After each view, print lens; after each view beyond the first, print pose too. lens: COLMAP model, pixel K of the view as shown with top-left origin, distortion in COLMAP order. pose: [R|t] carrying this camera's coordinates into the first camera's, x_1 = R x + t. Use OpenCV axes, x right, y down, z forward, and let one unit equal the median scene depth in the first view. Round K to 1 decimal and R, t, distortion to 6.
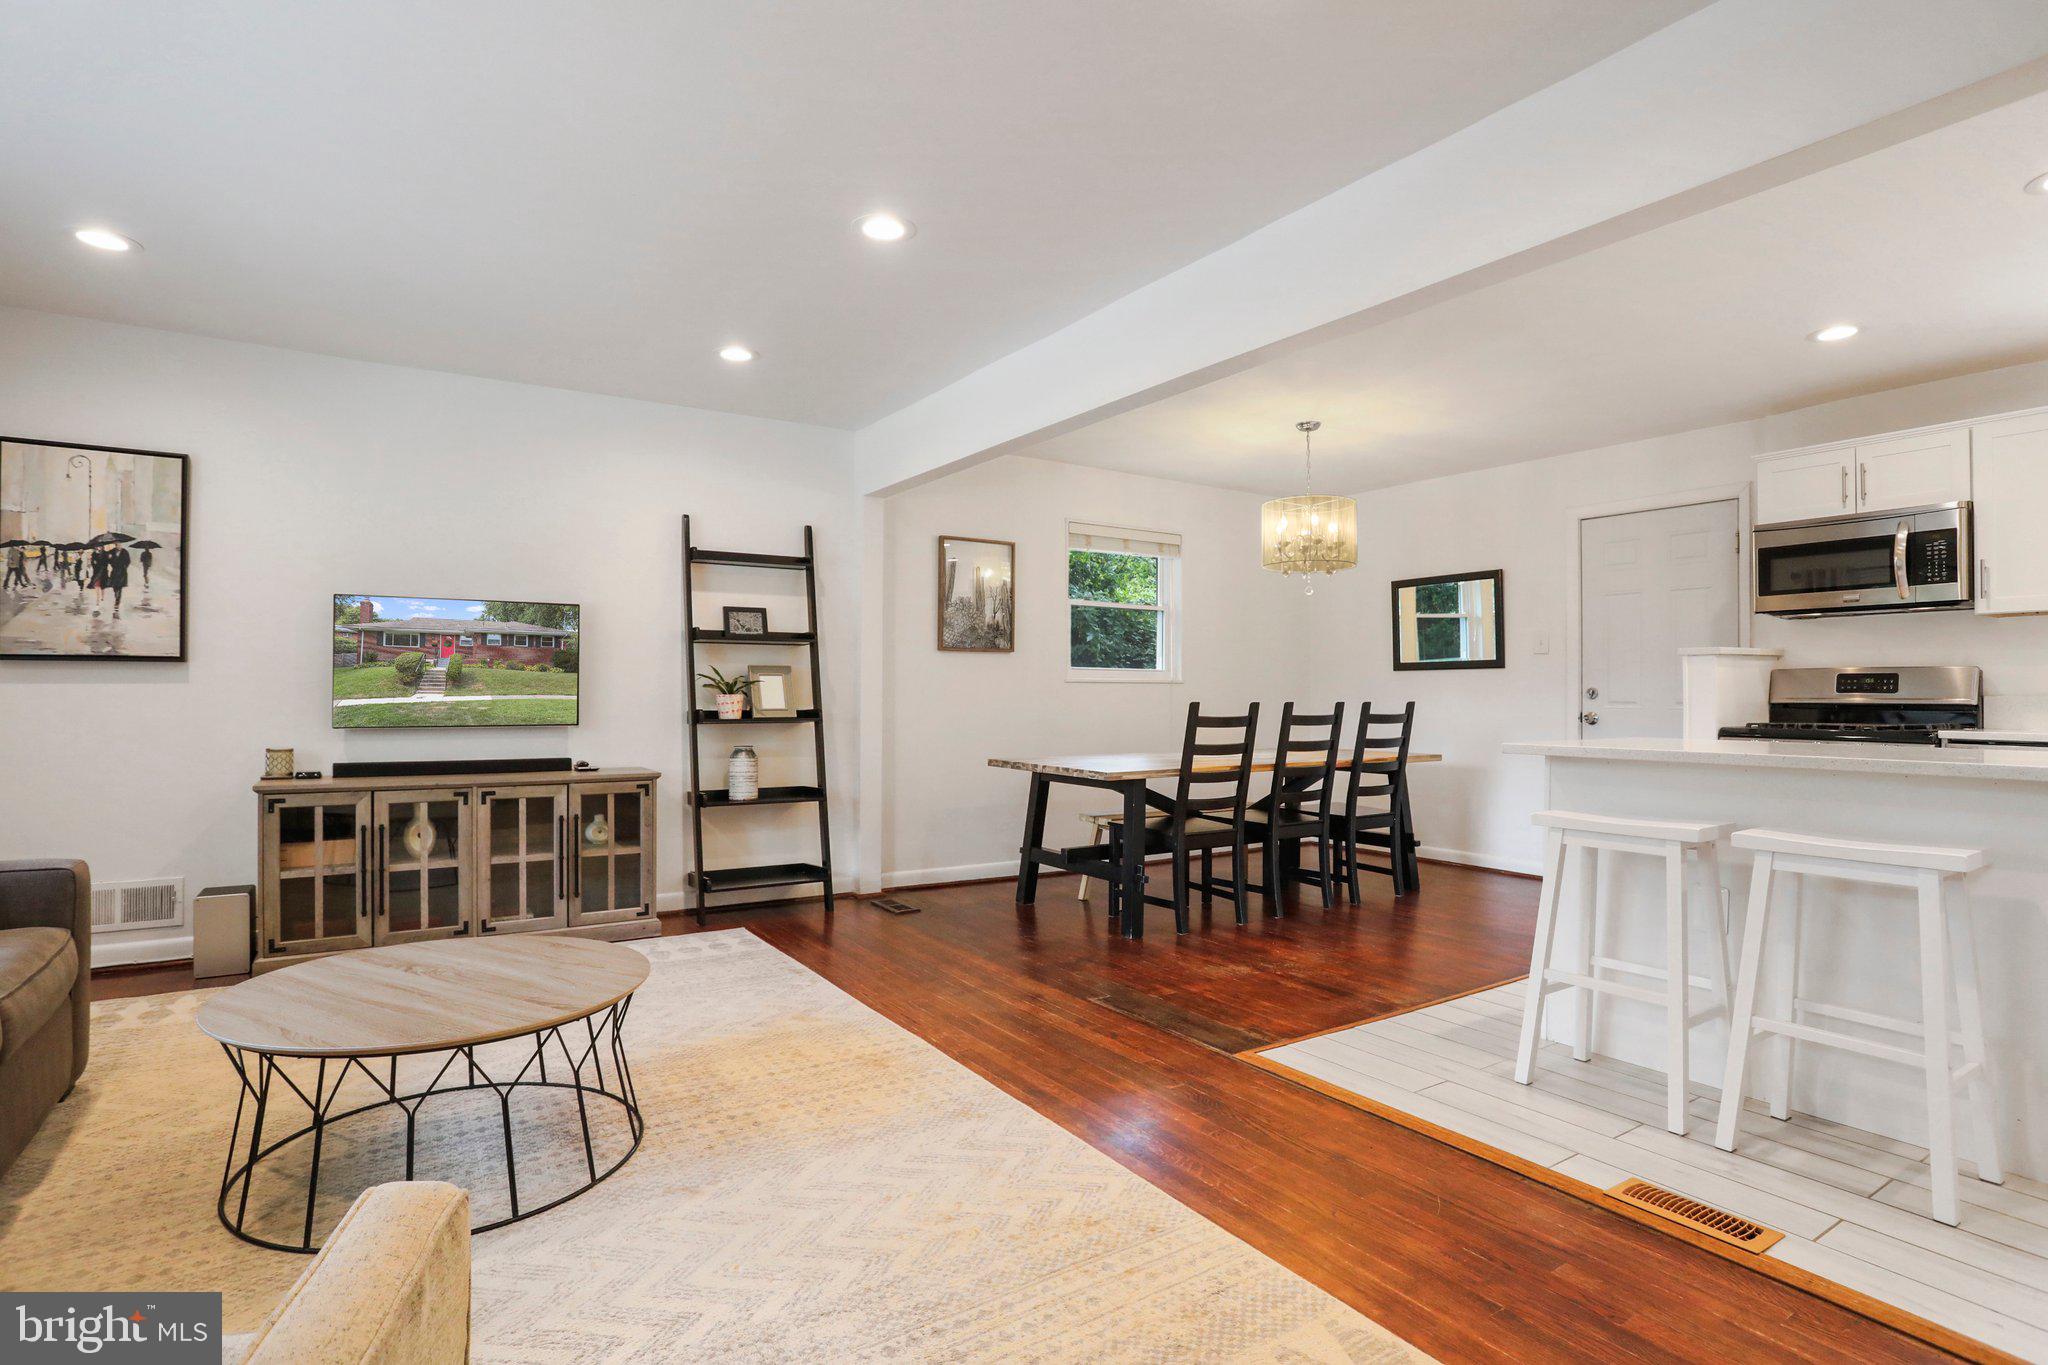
lens RADIAL K [[1027.5, 0, 1024.6], [0, 1027.5, 693.7], [0, 0, 1]] dist [-0.077511, 0.033770]
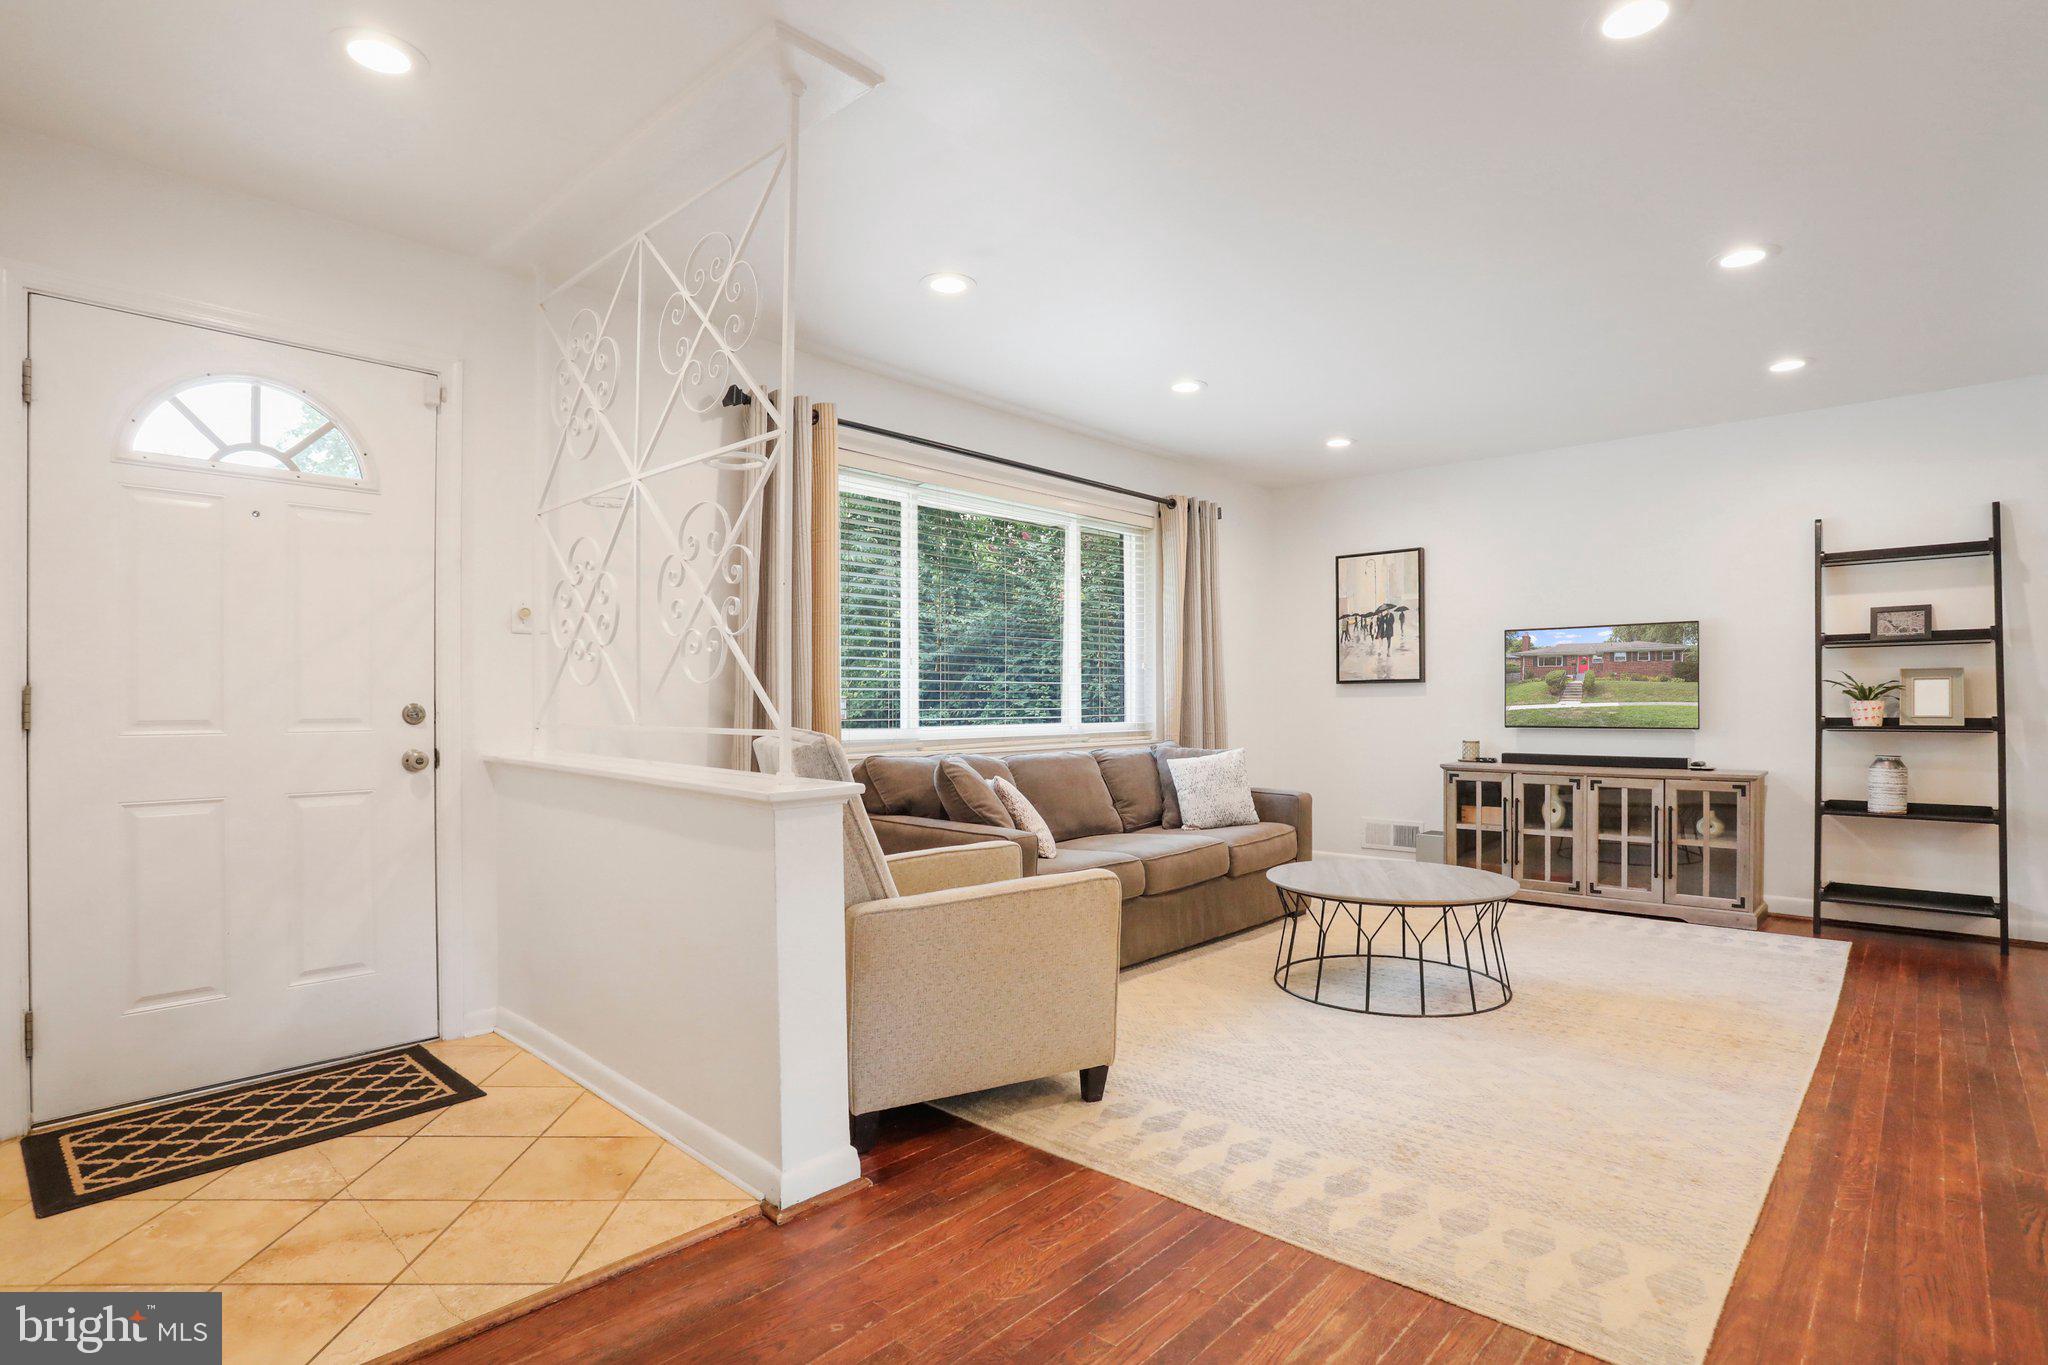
lens RADIAL K [[1014.1, 0, 1023.7], [0, 1014.1, 707.8], [0, 0, 1]] dist [-0.000379, -0.000067]
pose [[0.250114, -0.000564, -0.968216, 0.487489], [0.005060, 0.999987, 0.000725, 0.003183], [0.968203, -0.005081, 0.250113, 0.003615]]
